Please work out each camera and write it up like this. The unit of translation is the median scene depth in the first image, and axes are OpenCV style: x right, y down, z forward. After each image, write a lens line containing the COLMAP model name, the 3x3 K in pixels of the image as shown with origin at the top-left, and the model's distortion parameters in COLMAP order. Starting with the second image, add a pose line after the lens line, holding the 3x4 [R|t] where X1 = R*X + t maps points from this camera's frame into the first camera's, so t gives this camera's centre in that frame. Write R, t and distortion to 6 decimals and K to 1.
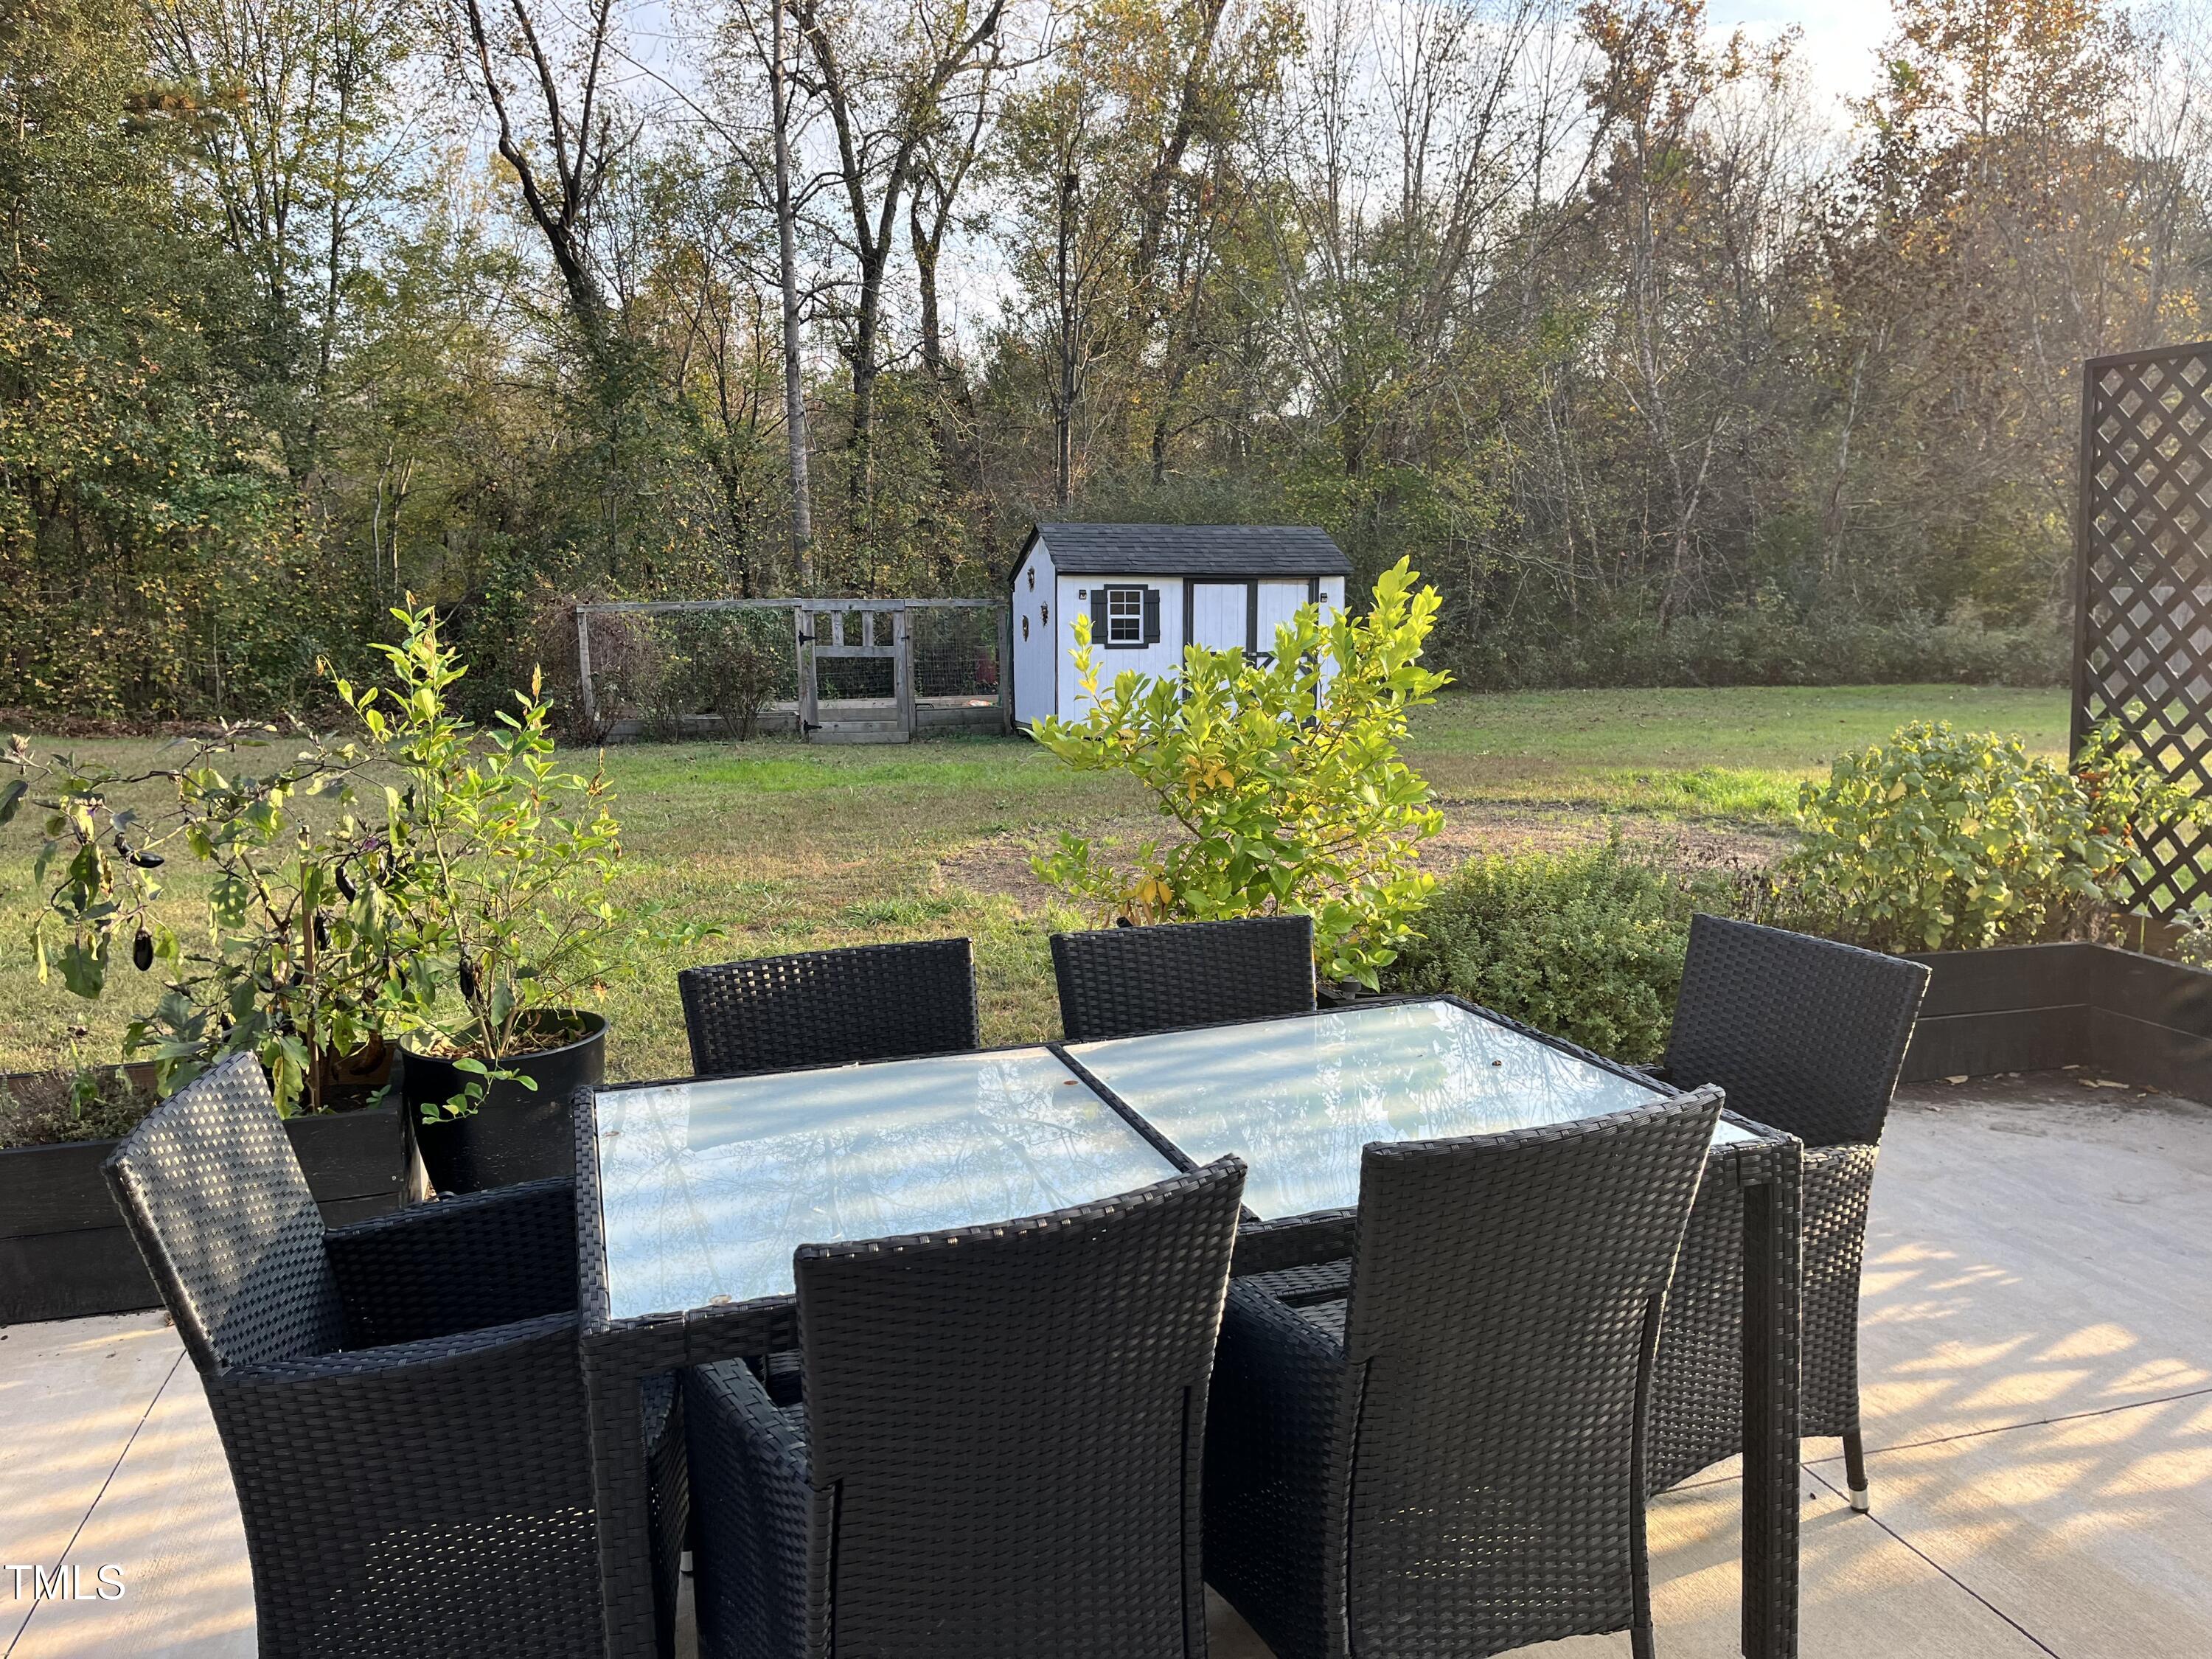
lens RADIAL K [[1661.0, 0, 1109.9], [0, 1661.0, 847.3], [0, 0, 1]] dist [0.081379, -0.109489]
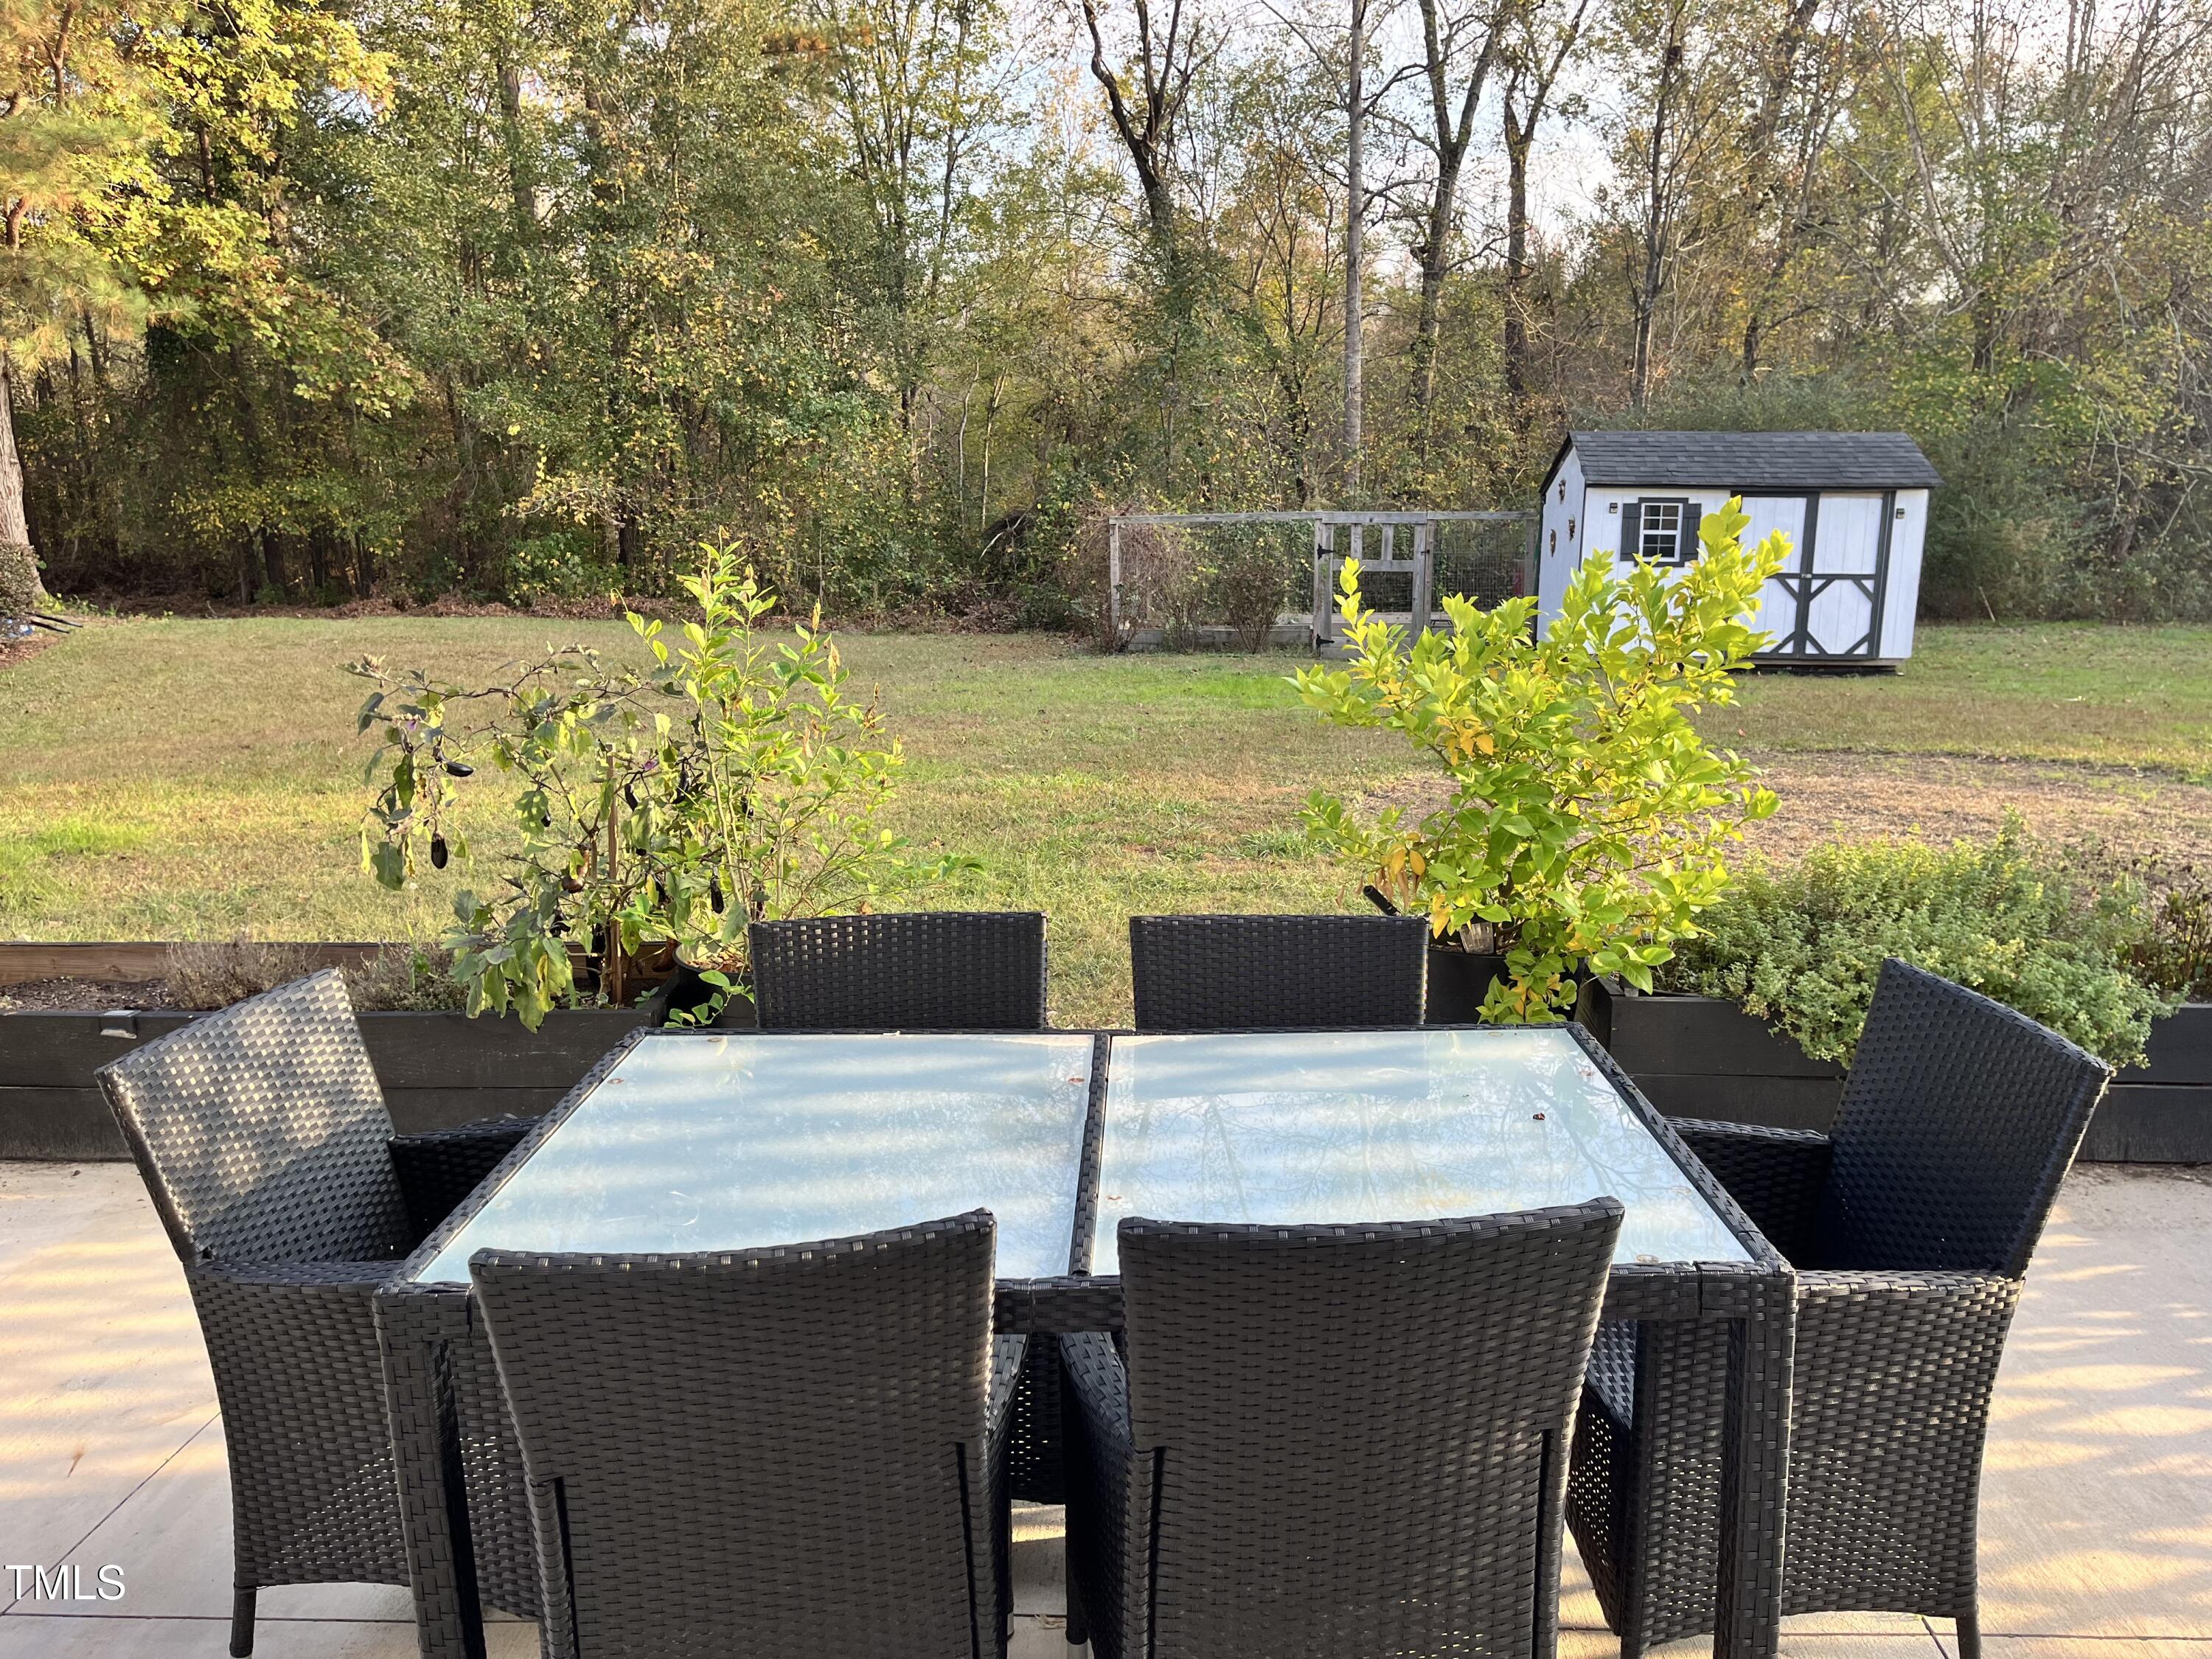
lens RADIAL K [[1661.0, 0, 1124.4], [0, 1661.0, 840.3], [0, 0, 1]] dist [0.081379, -0.109489]
pose [[0.944884, 0.073795, -0.318980, 0.029681], [-0.057589, 0.996538, 0.059958, -0.005389], [0.322300, -0.038284, 0.945863, 0.011617]]
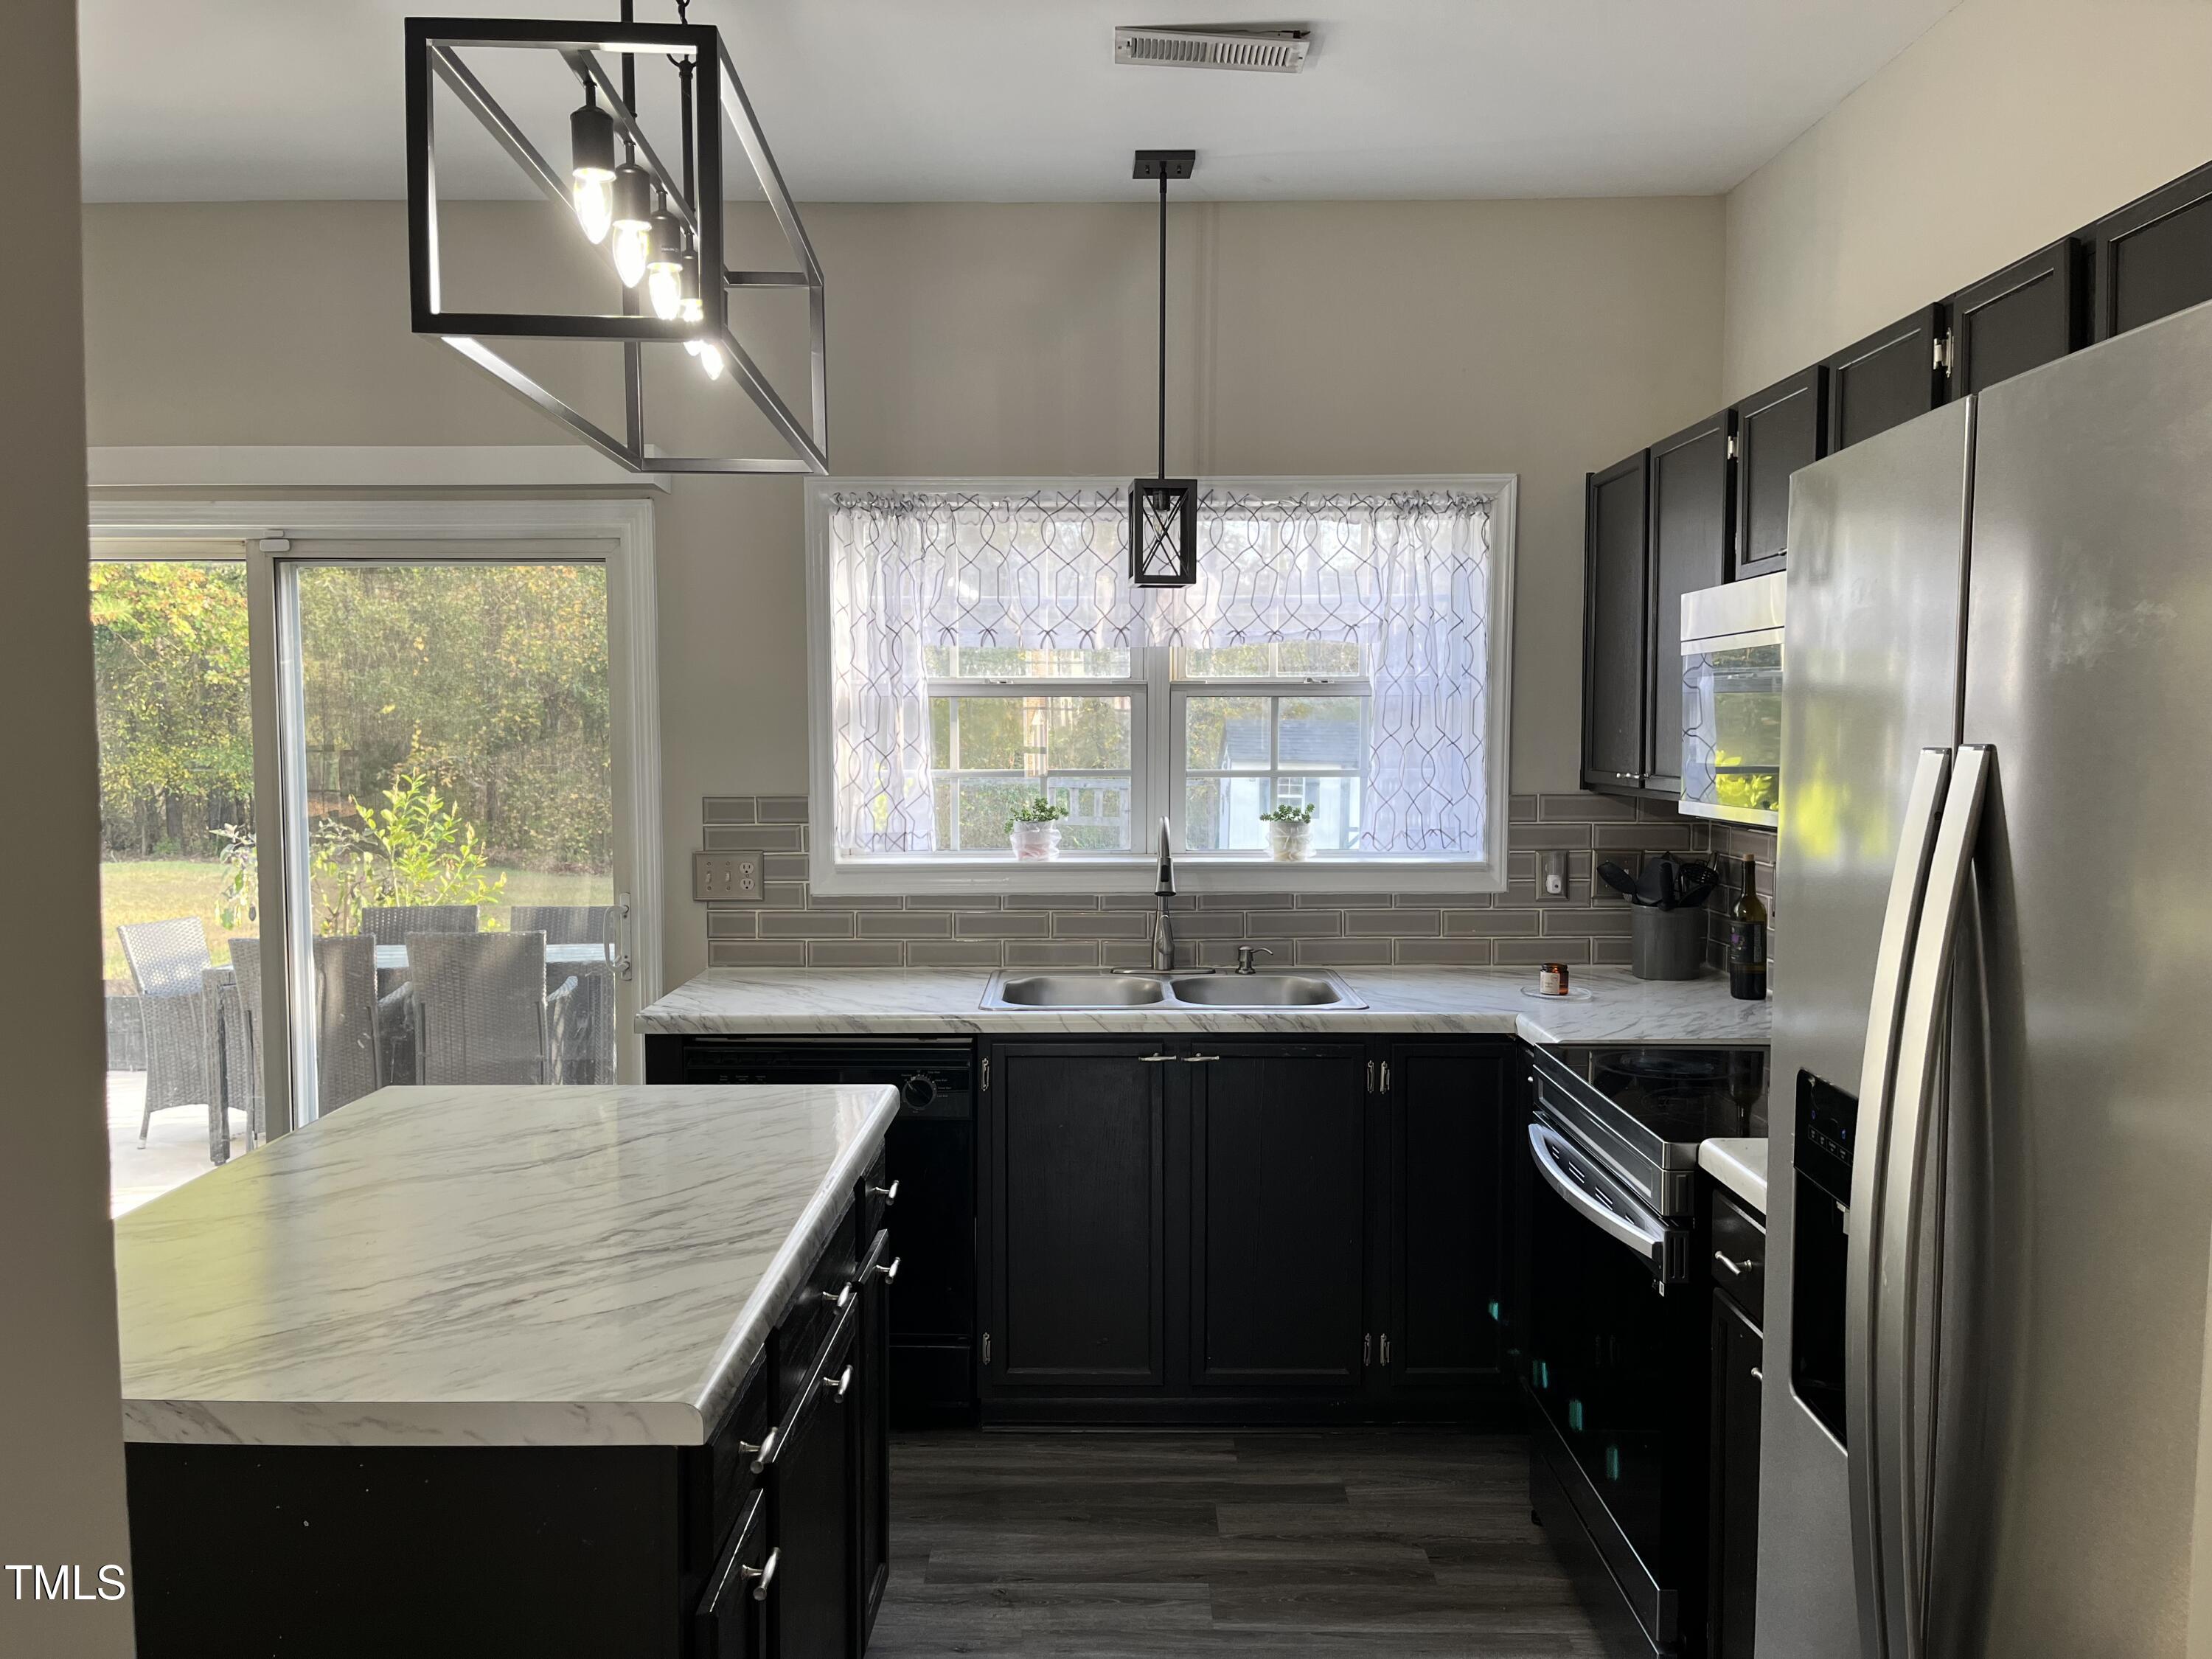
lens RADIAL K [[1661.0, 0, 1105.6], [0, 1661.0, 827.3], [0, 0, 1]] dist [0.081379, -0.109489]
pose [[0.958463, 0.025562, -0.284069, 0.173506], [-0.059469, 0.991996, -0.111388, 0.018378], [0.278948, 0.123655, 0.952312, -0.131450]]
